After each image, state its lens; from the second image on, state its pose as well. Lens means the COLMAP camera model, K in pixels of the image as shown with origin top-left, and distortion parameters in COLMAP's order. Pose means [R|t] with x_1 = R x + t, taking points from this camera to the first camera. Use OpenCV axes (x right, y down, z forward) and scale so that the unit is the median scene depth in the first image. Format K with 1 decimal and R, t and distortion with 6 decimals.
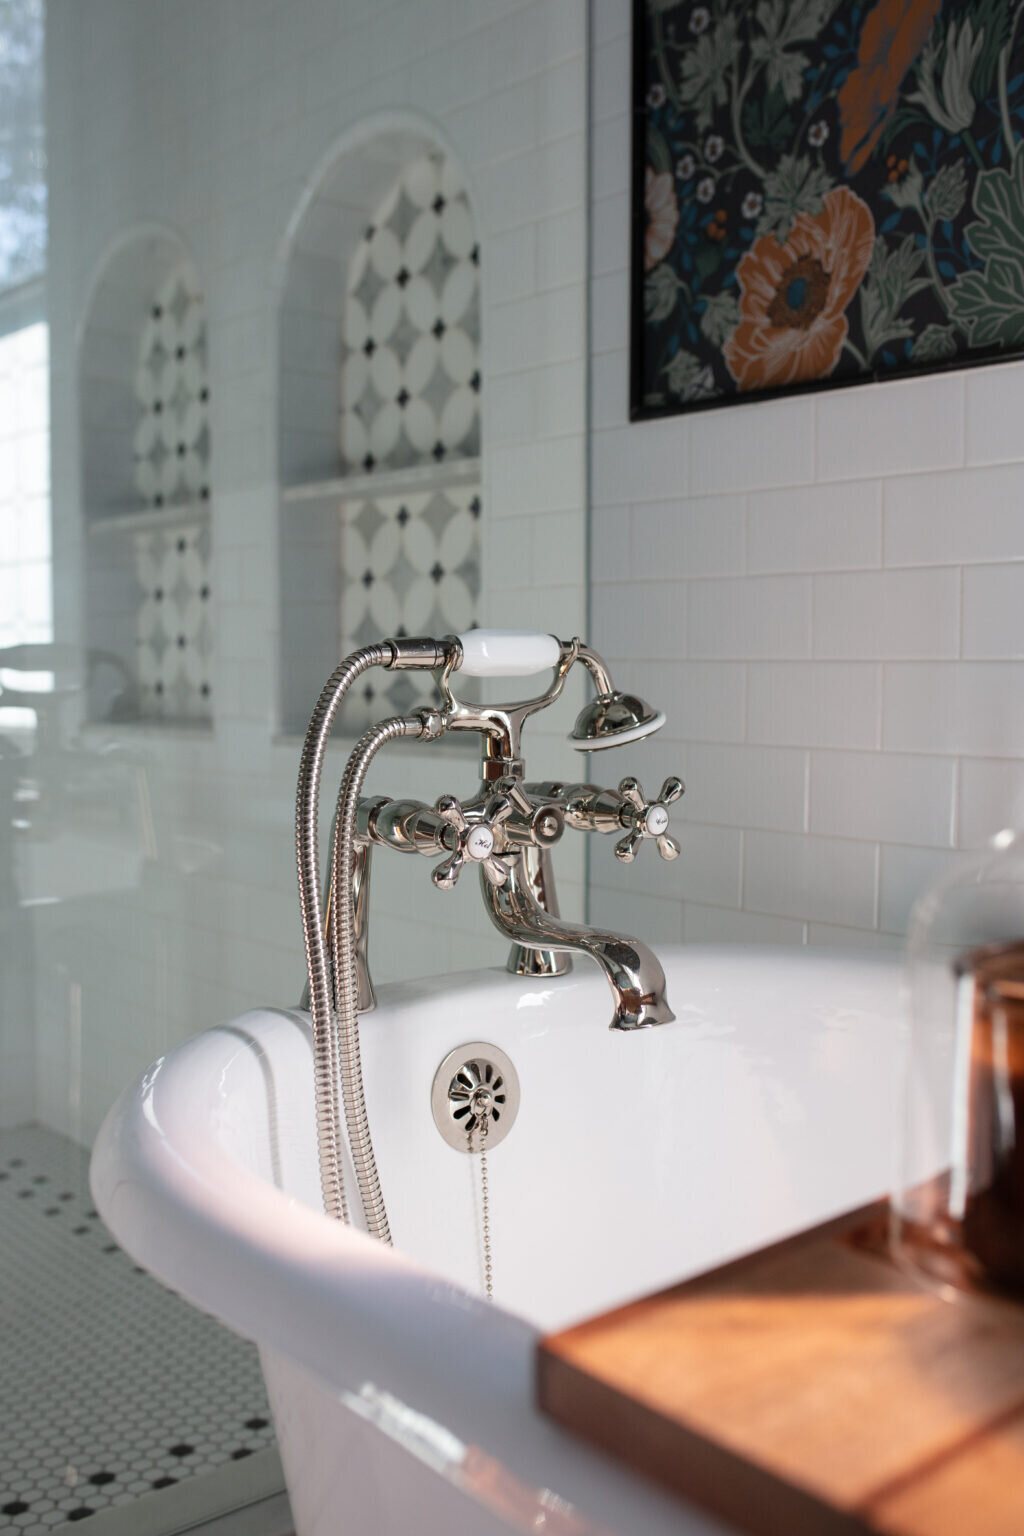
lens RADIAL K [[1610.3, 0, 512.0], [0, 1610.3, 768.0], [0, 0, 1]] dist [-0.004066, 0.021753]
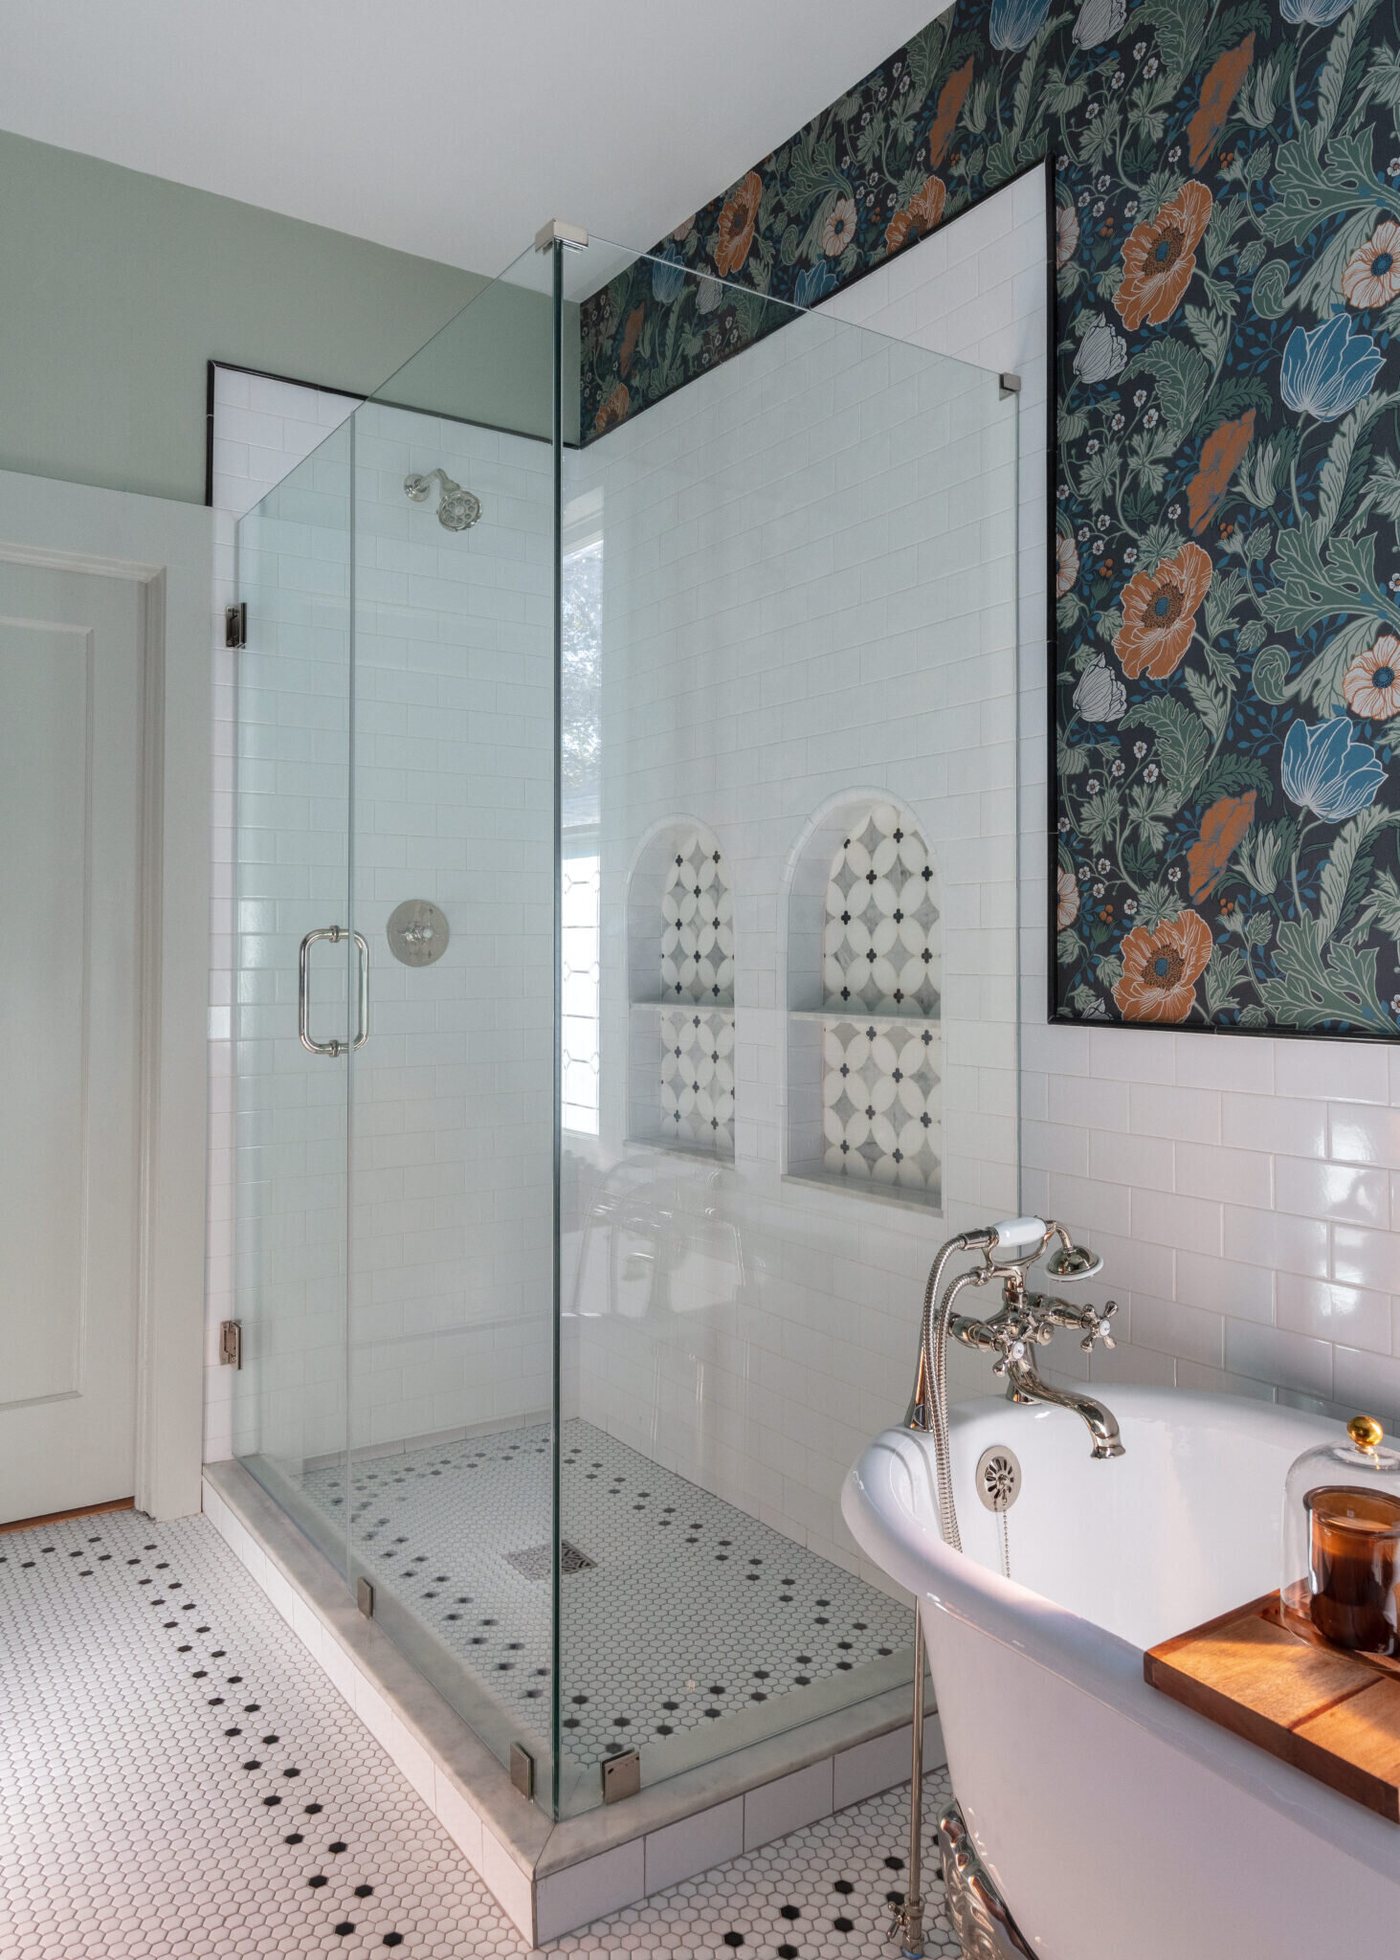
lens RADIAL K [[1360.6, 0, 662.7], [0, 1360.6, 955.6], [0, 0, 1]] dist [0.045576, -0.001742]
pose [[0.992257, 0.004623, -0.124118, -0.170205], [-0.014701, 0.996653, -0.080411, -0.202678], [0.123330, 0.081613, 0.989004, -0.491723]]
